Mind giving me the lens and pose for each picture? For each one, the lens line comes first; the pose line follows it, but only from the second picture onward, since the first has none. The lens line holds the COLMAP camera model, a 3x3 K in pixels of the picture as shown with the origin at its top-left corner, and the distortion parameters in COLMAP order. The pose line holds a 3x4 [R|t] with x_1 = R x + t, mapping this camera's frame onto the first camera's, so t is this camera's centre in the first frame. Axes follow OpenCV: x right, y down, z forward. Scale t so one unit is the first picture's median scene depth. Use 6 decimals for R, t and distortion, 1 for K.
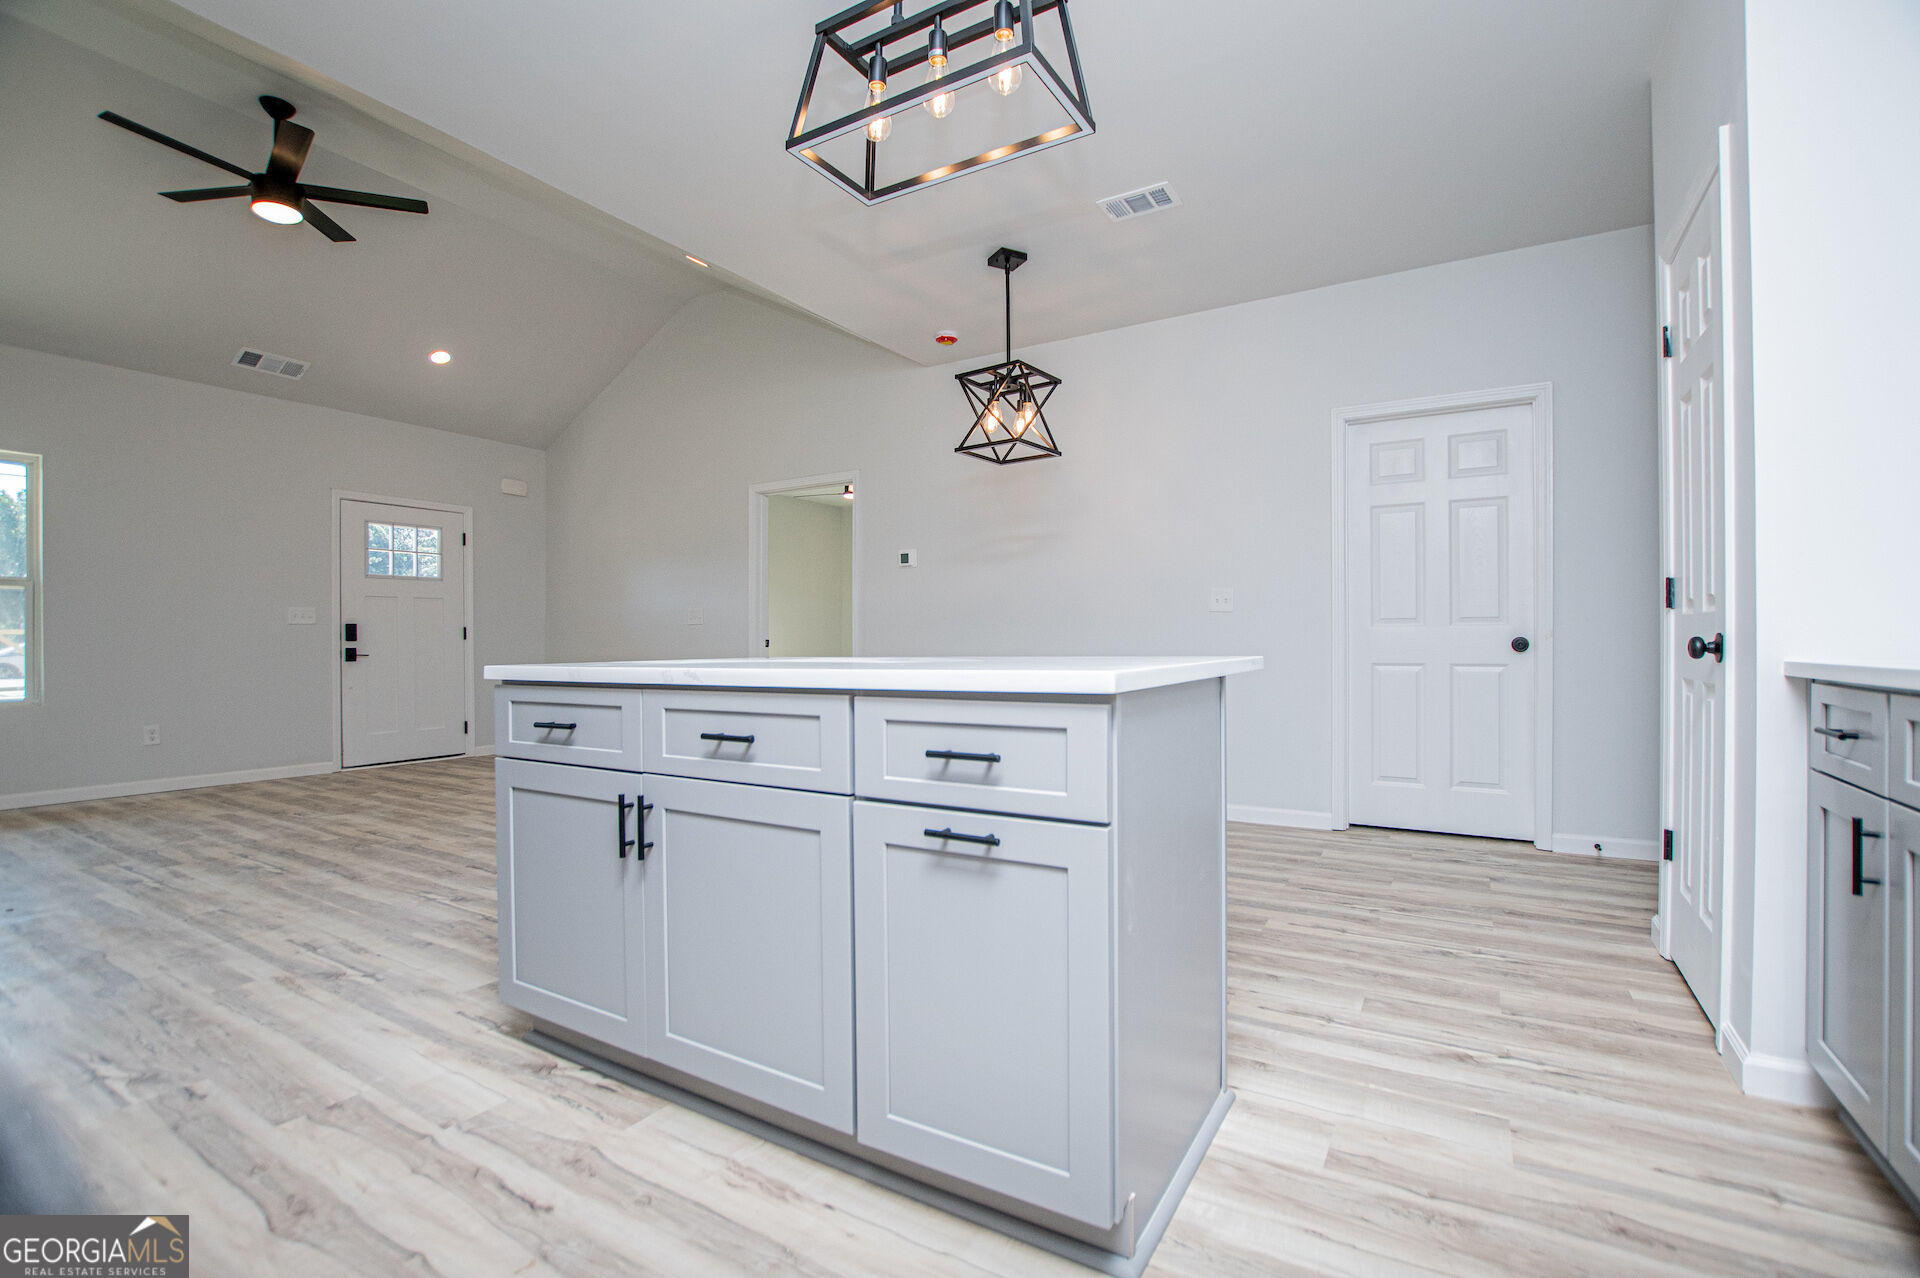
lens RADIAL K [[851.6, 0, 975.9], [0, 851.6, 640.0], [0, 0, 1]] dist [-0.029925, 0.003137]
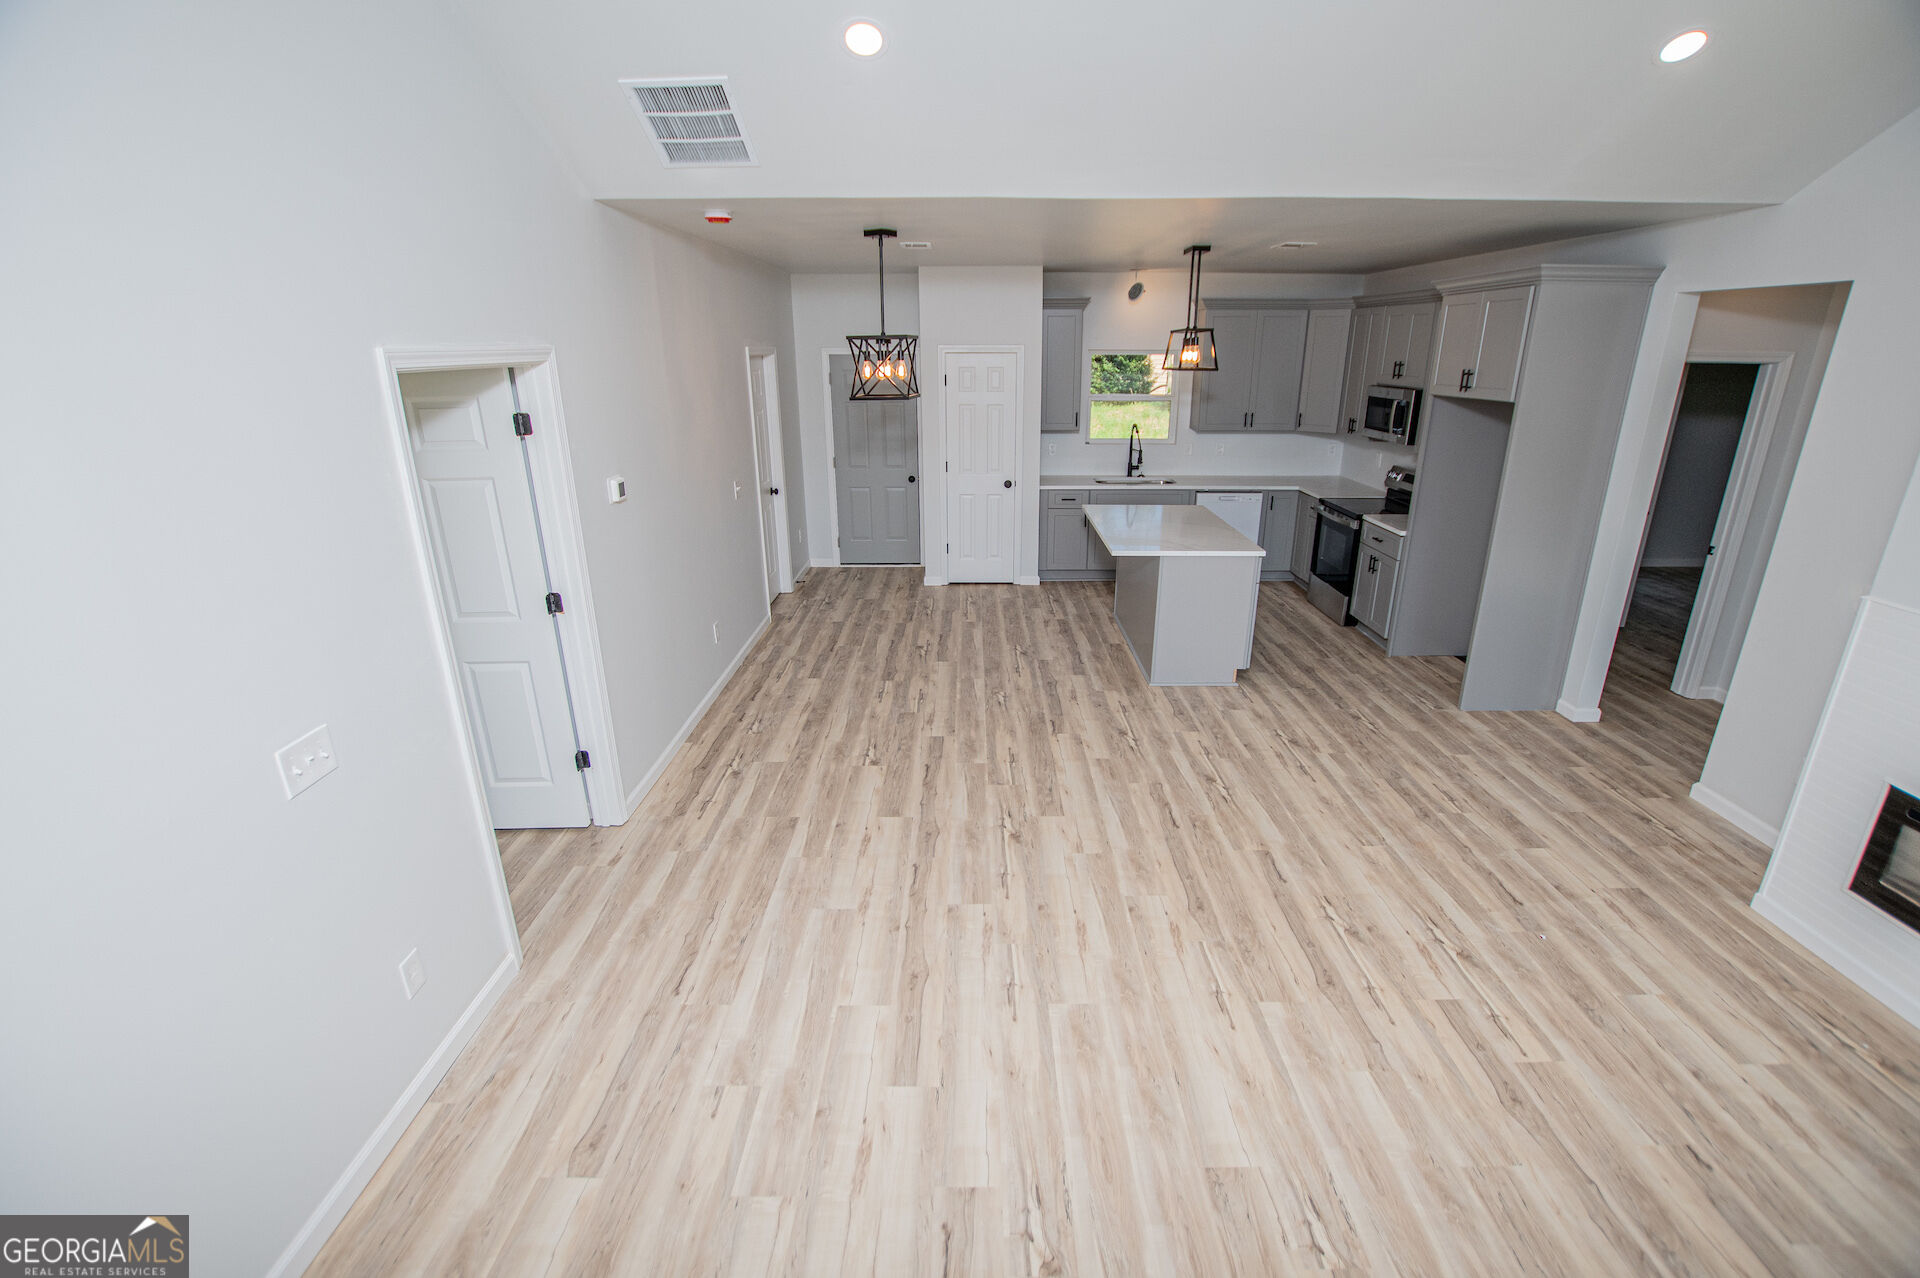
lens RADIAL K [[851.6, 0, 971.2], [0, 851.6, 640.0], [0, 0, 1]] dist [-0.029925, 0.003137]
pose [[-0.510611, -0.277096, 0.813938, -1.822640], [0.004350, 0.945801, 0.324717, -0.445518], [-0.859801, 0.169344, -0.481731, 2.417292]]
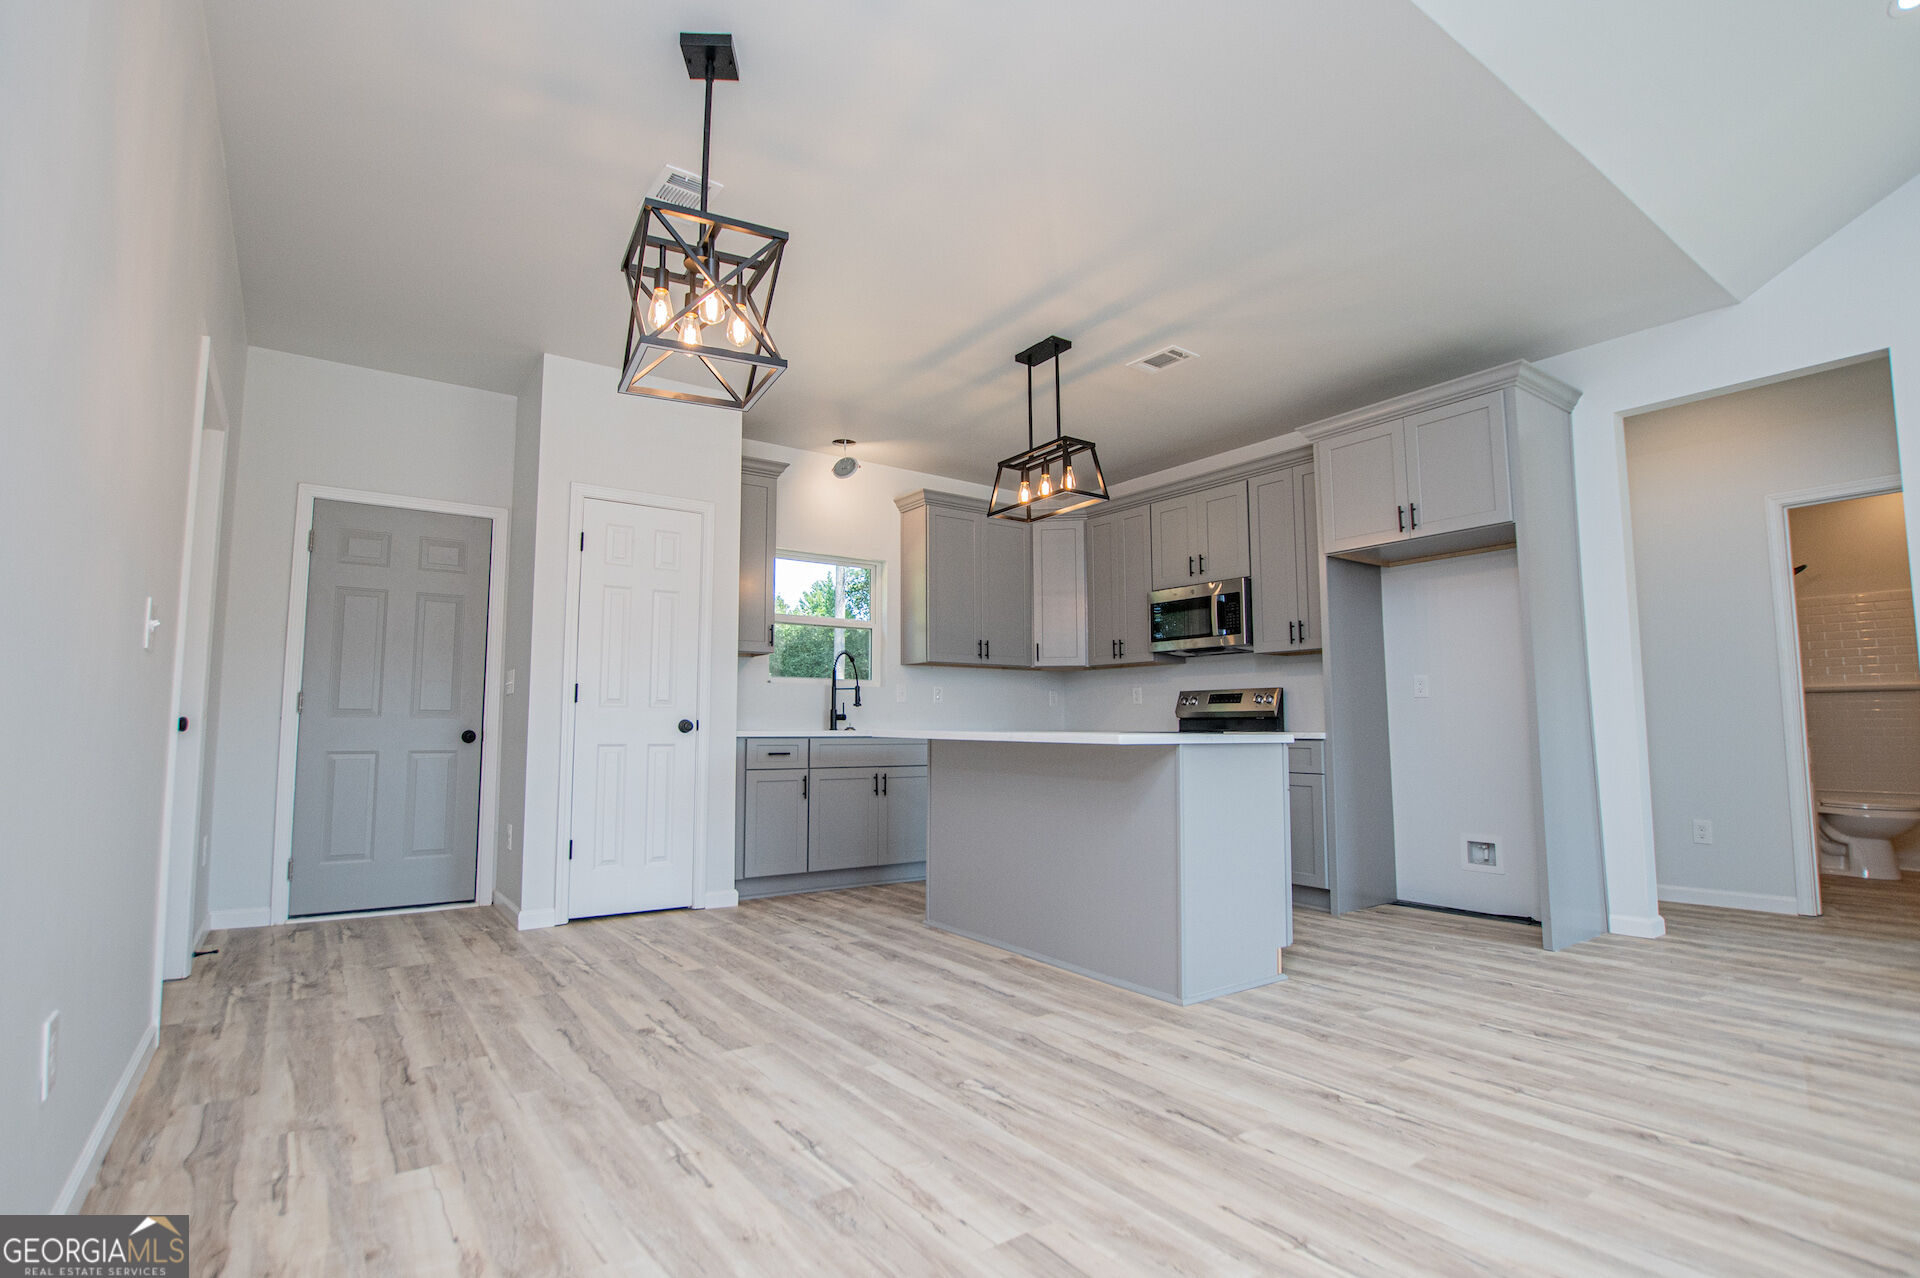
lens RADIAL K [[905.3, 0, 930.0], [0, 905.3, 641.1], [0, 0, 1]] dist [-0.025975, -0.000611]
pose [[-0.910303, 0.042952, 0.411707, -0.516718], [0.002041, 0.995056, -0.099298, 0.017186], [-0.413937, -0.089551, -0.905890, 2.237569]]
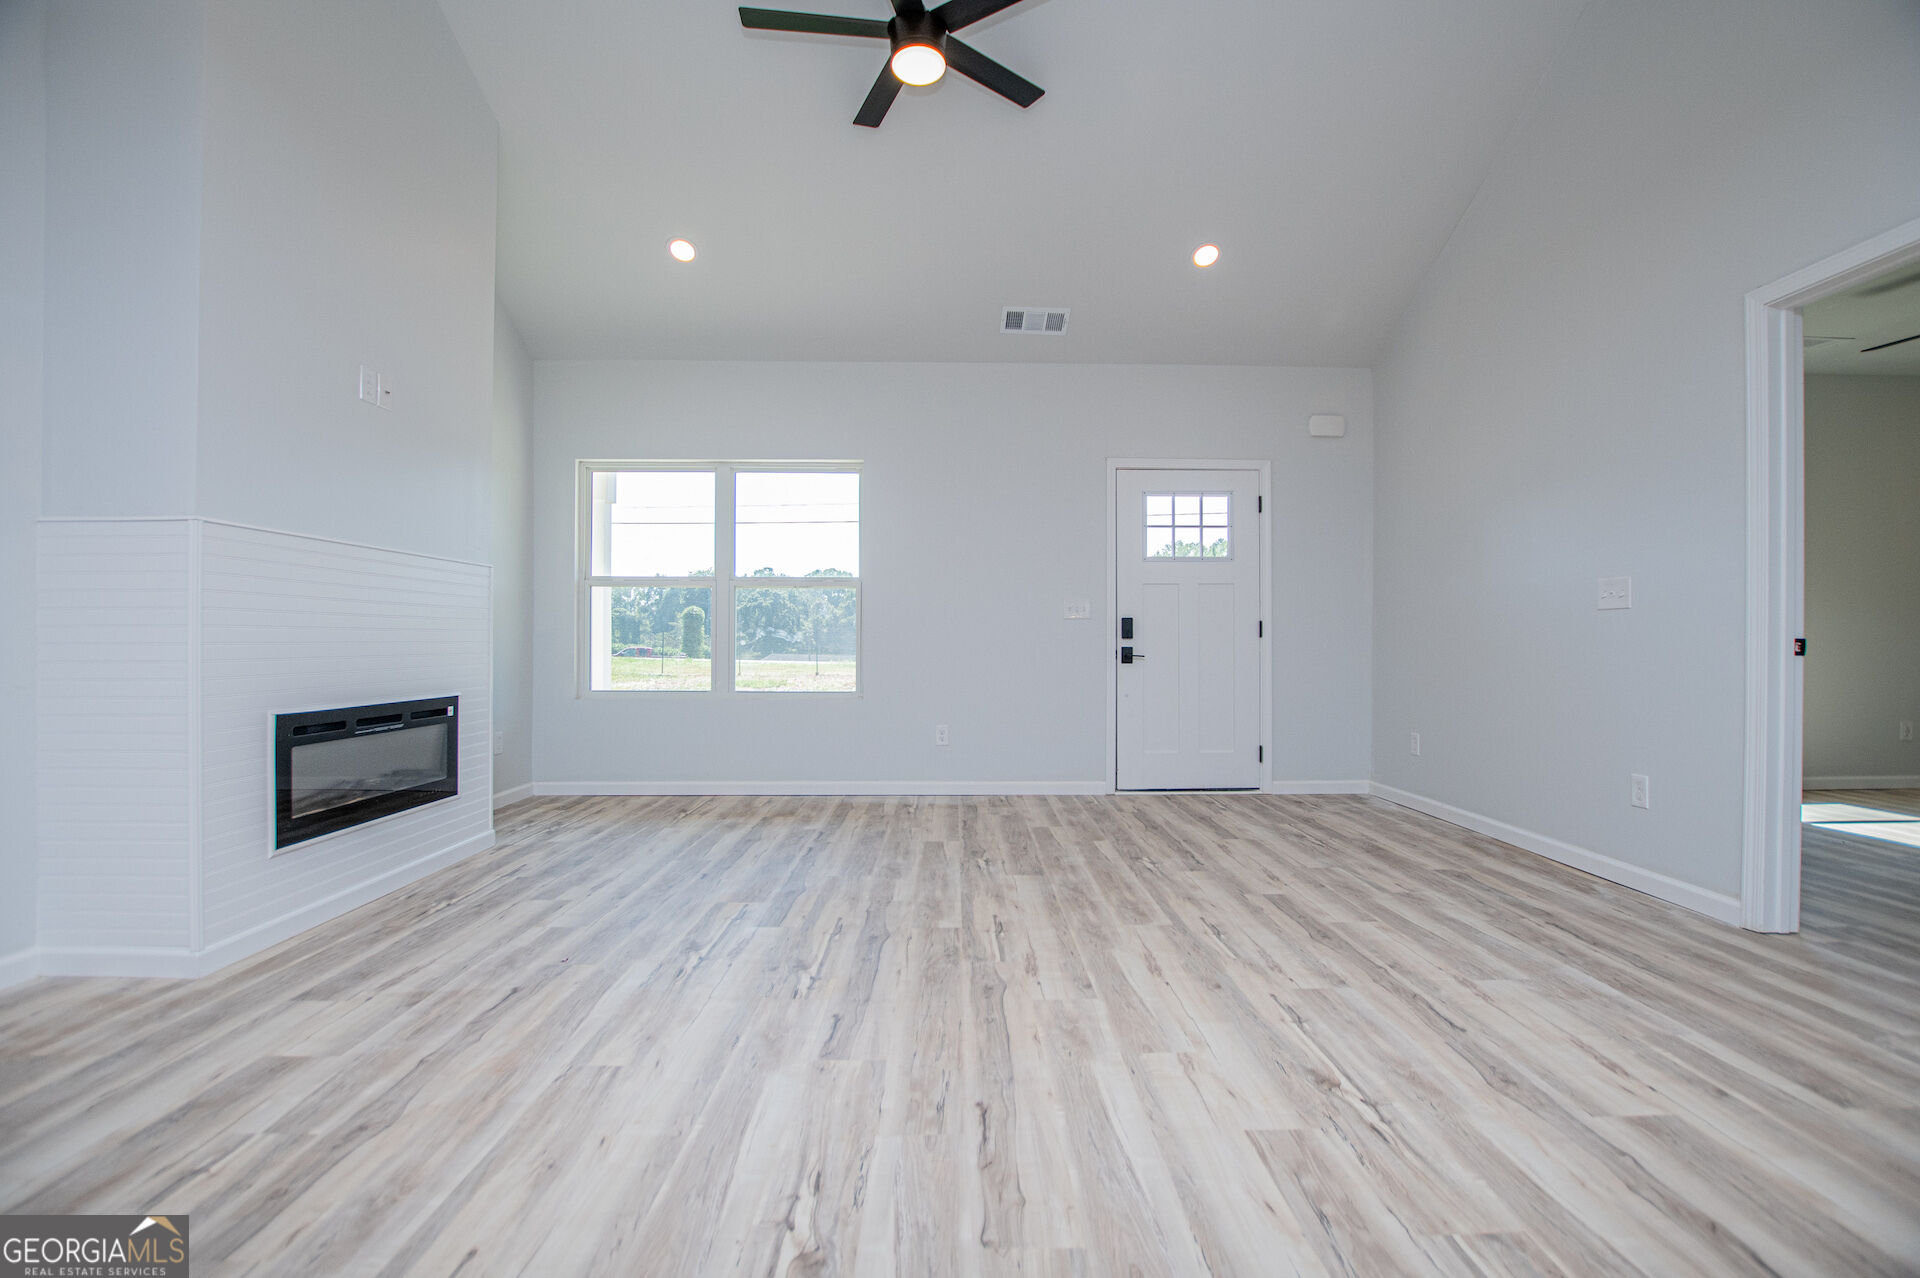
lens RADIAL K [[851.6, 0, 976.5], [0, 851.6, 637.9], [0, 0, 1]] dist [-0.029925, 0.003137]
pose [[0.536082, 0.002470, -0.844162, -0.280286], [-0.003659, 0.999993, 0.000602, 0.001982], [0.844158, 0.002766, 0.536088, 1.041033]]
